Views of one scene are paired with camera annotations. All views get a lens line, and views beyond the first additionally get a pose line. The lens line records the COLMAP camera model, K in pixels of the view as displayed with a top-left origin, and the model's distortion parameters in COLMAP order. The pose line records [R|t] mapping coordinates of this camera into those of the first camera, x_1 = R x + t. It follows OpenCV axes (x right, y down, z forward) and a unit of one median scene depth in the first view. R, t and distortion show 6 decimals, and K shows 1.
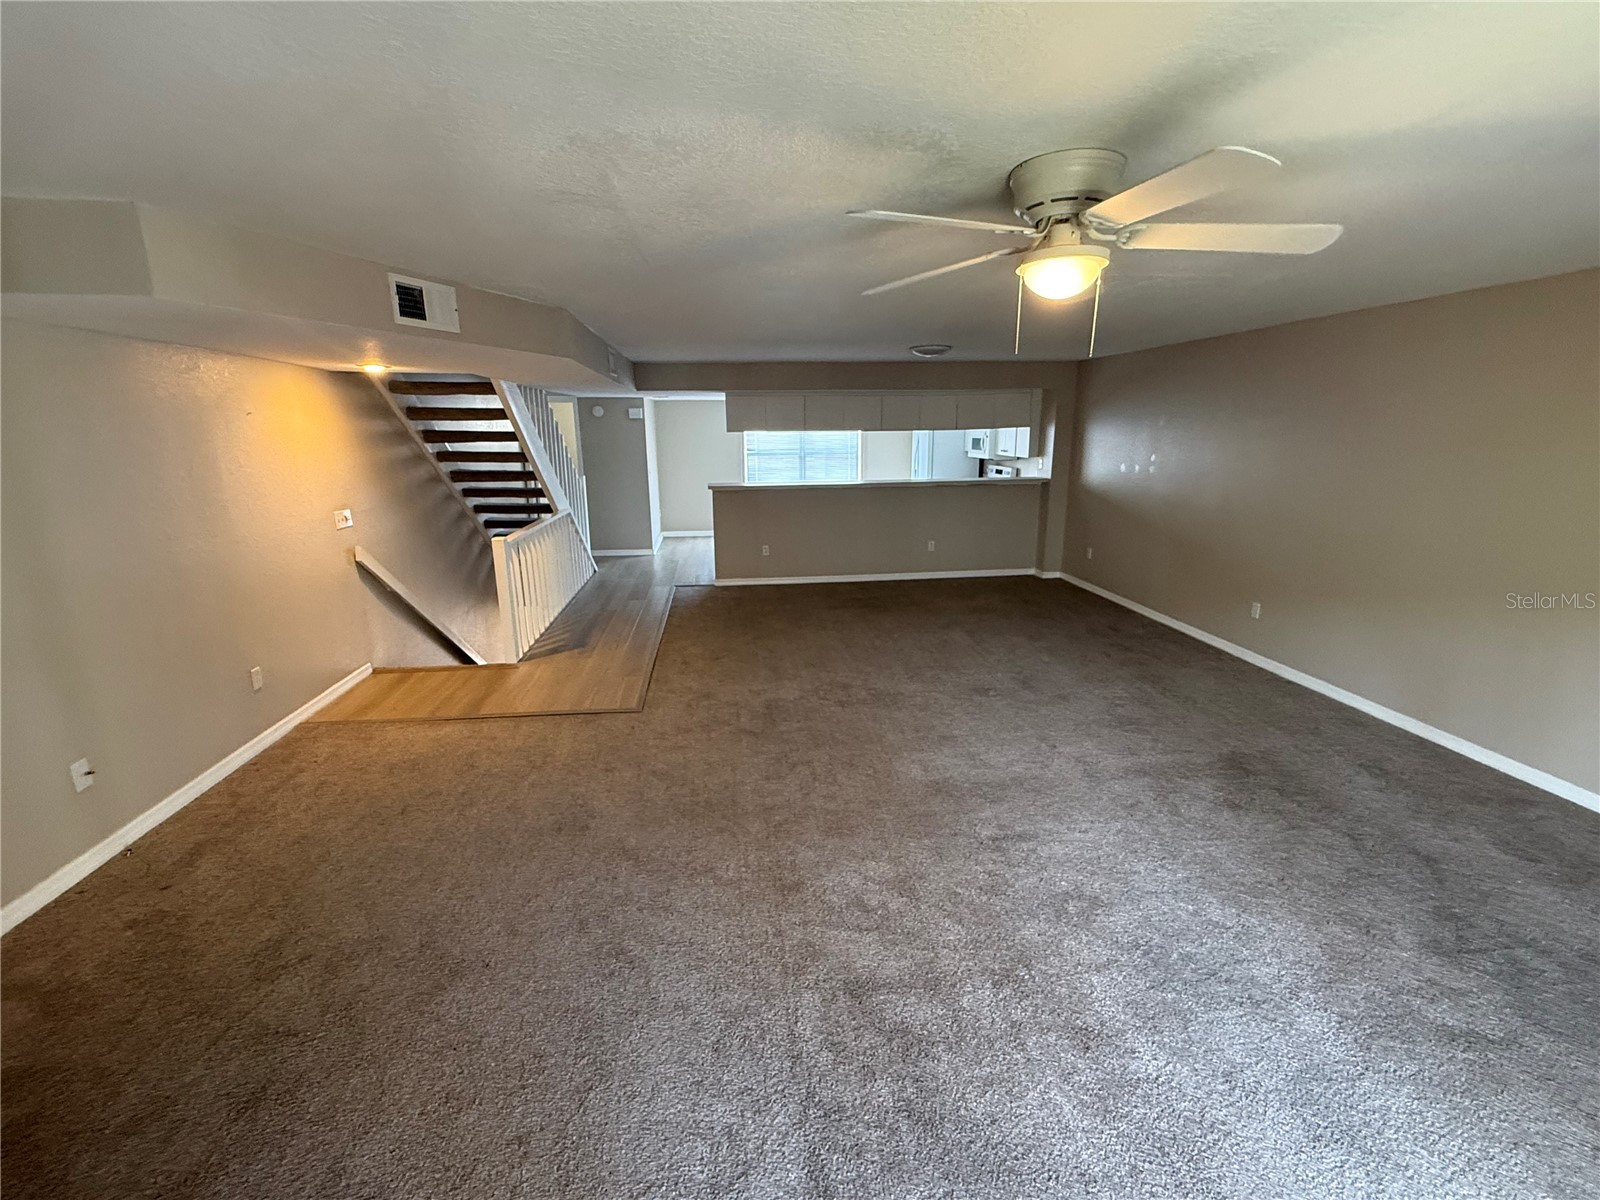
lens RADIAL K [[712.8, 0, 799.4], [0, 712.8, 603.0], [0, 0, 1]] dist [0.001990, -0.000345]
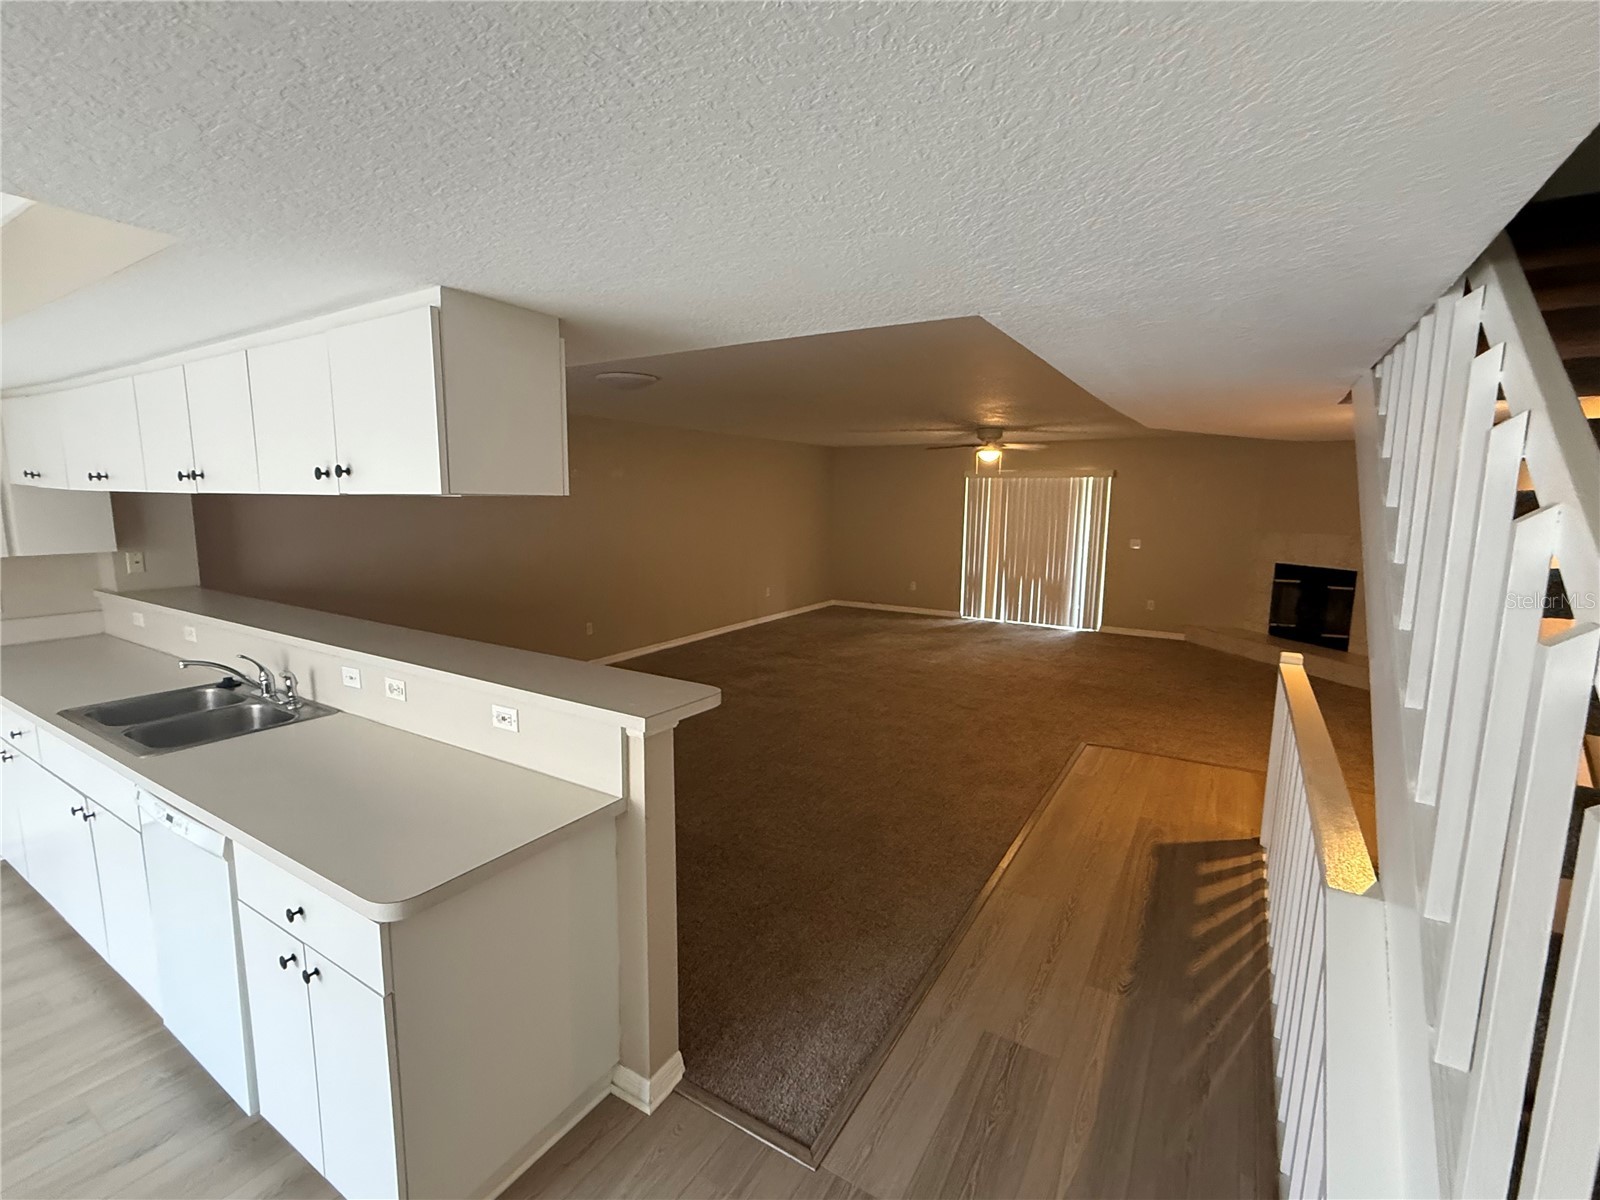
lens RADIAL K [[712.8, 0, 801.1], [0, 712.8, 603.0], [0, 0, 1]] dist [0.001990, -0.000345]
pose [[-0.787418, -0.088379, 0.610051, -0.415445], [0.138237, 0.939144, 0.314483, -0.340759], [-0.600719, 0.331961, -0.727282, 1.542168]]
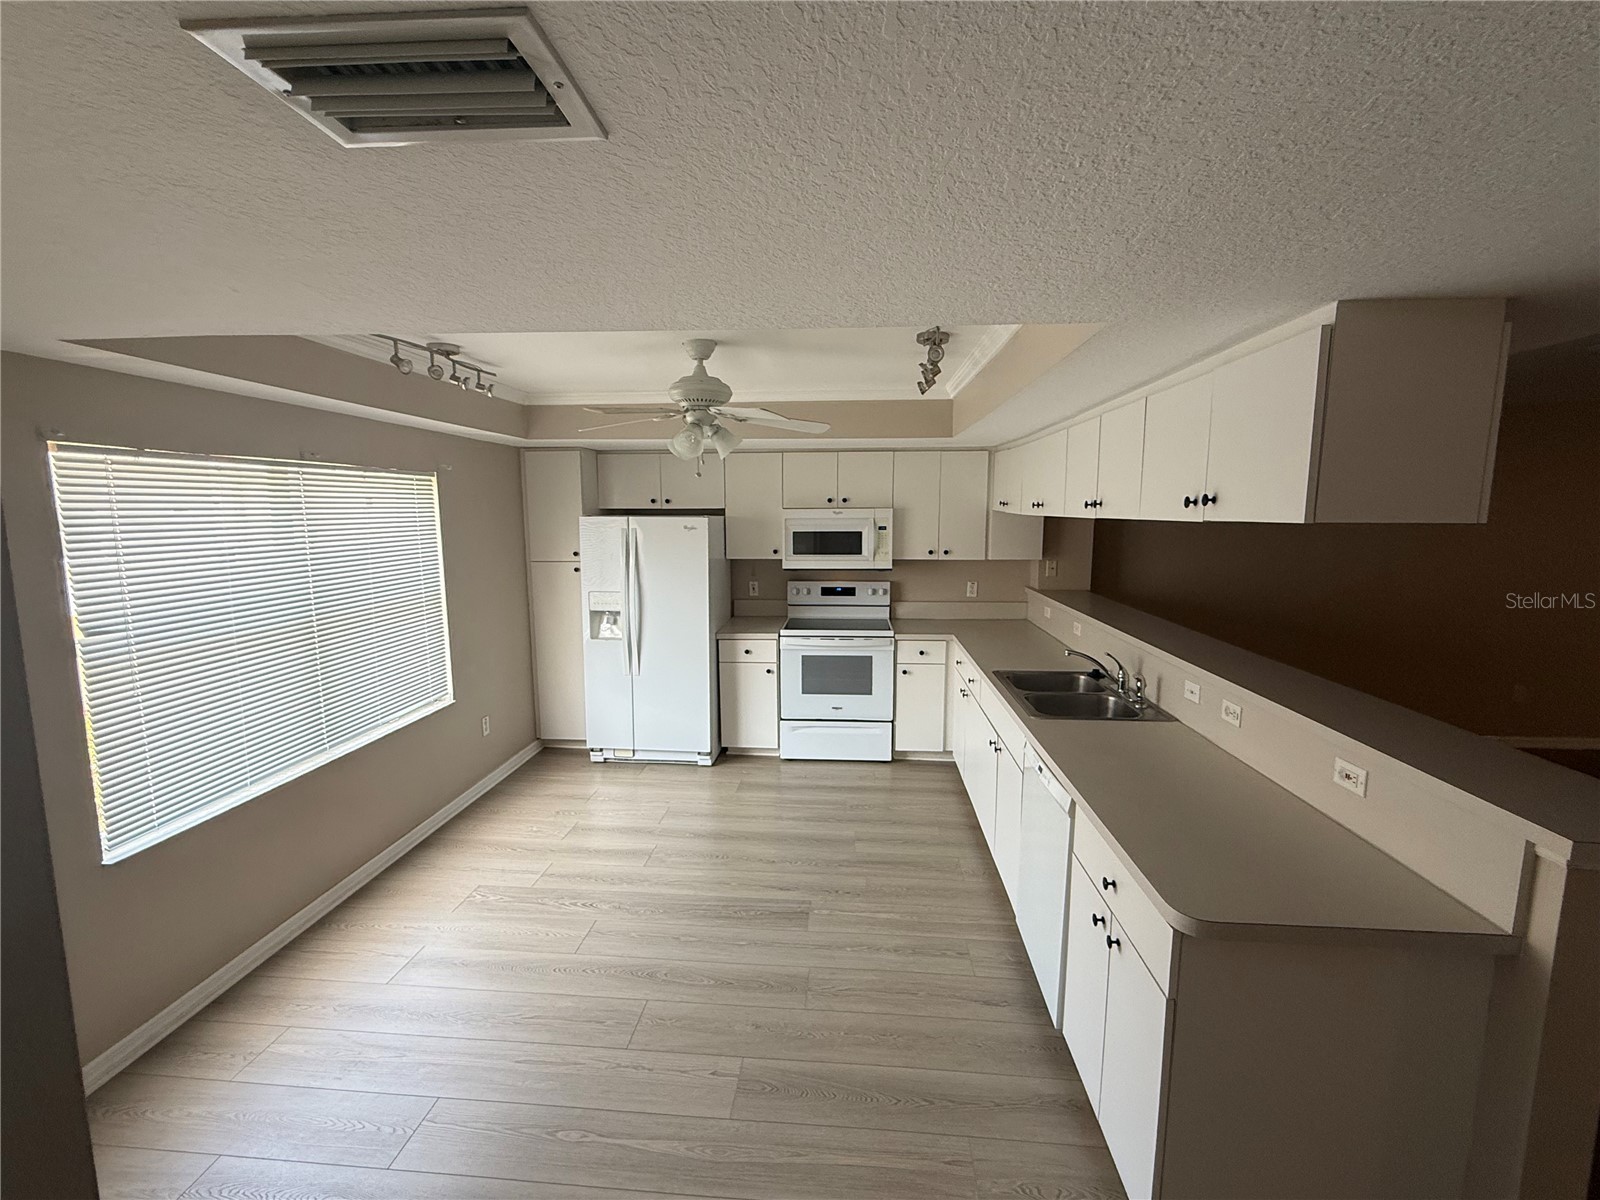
lens RADIAL K [[712.8, 0, 794.7], [0, 712.8, 601.8], [0, 0, 1]] dist [0.001990, -0.000345]
pose [[0.194443, -0.116008, 0.974030, -0.425682], [0.224557, 0.971876, 0.070924, -0.344623], [-0.954864, 0.204935, 0.215025, 1.538963]]
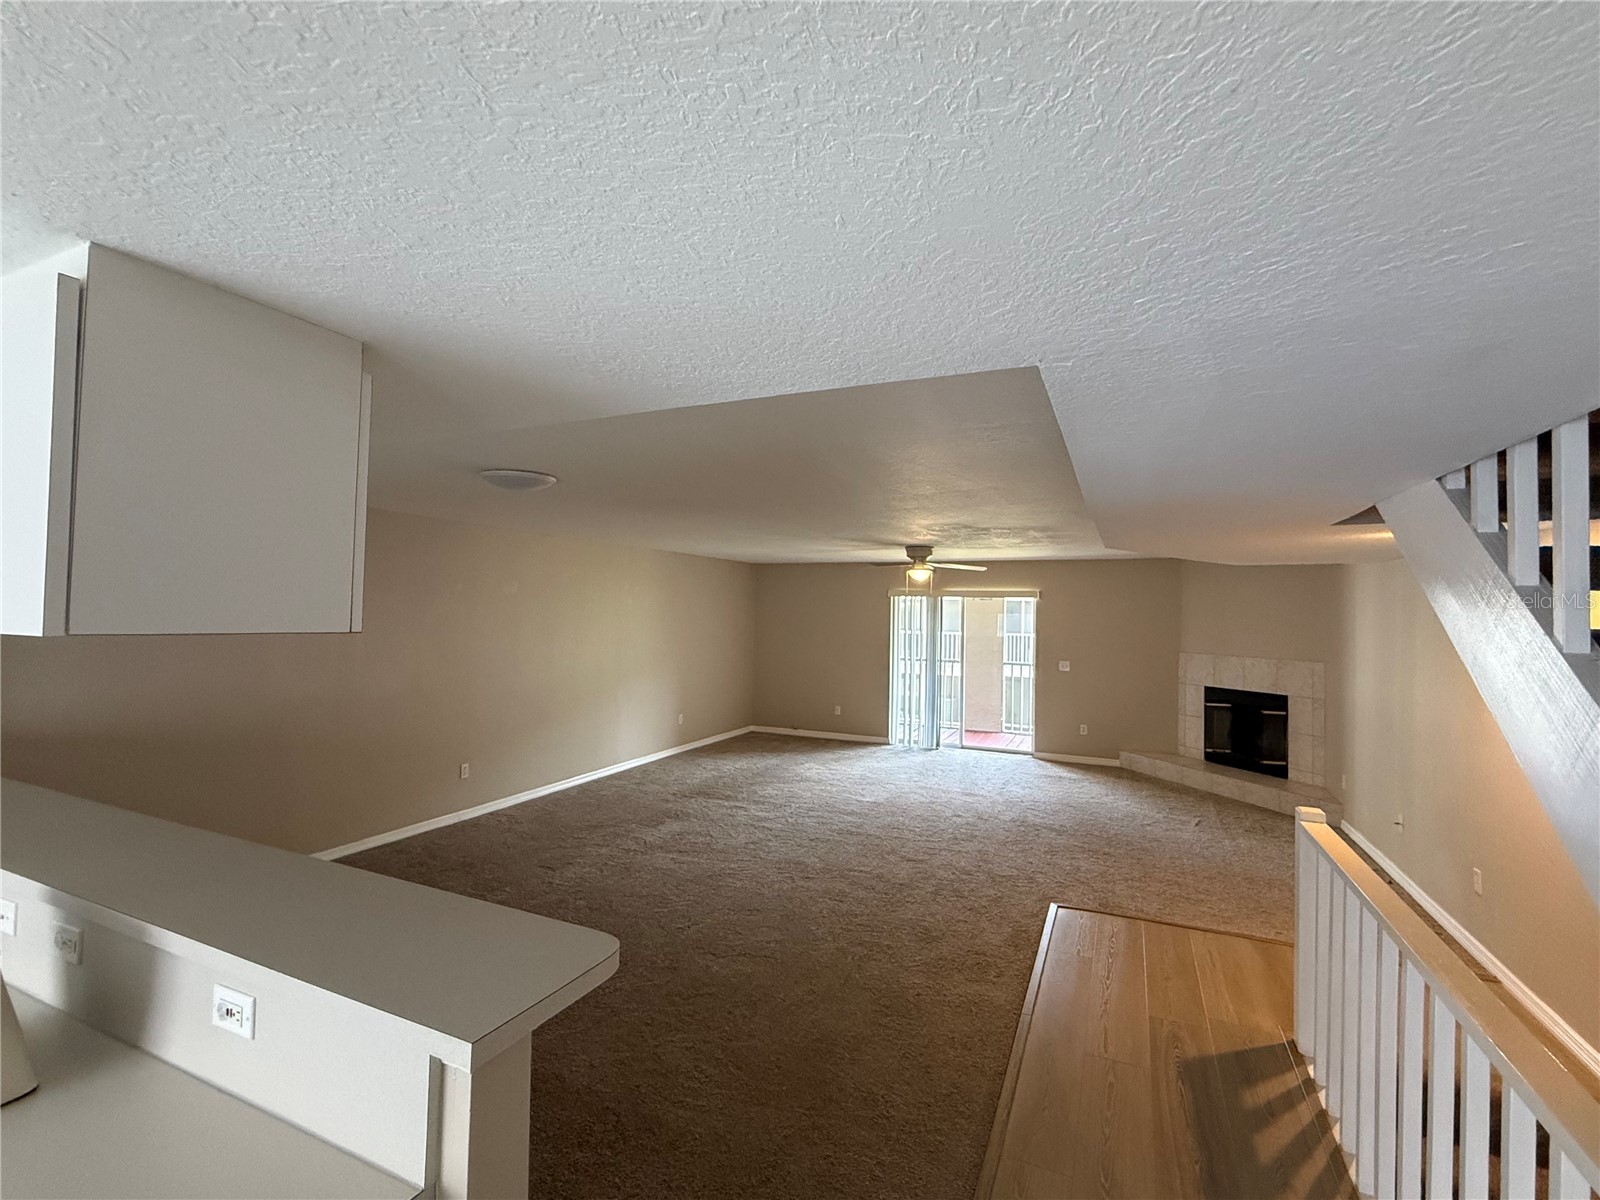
lens RADIAL K [[712.8, 0, 801.3], [0, 712.8, 595.9], [0, 0, 1]] dist [0.001990, -0.000345]
pose [[-0.857401, 0.007736, 0.514590, -0.336824], [0.108029, 0.980316, 0.165259, -0.328792], [-0.503183, 0.197284, -0.841360, 1.461692]]
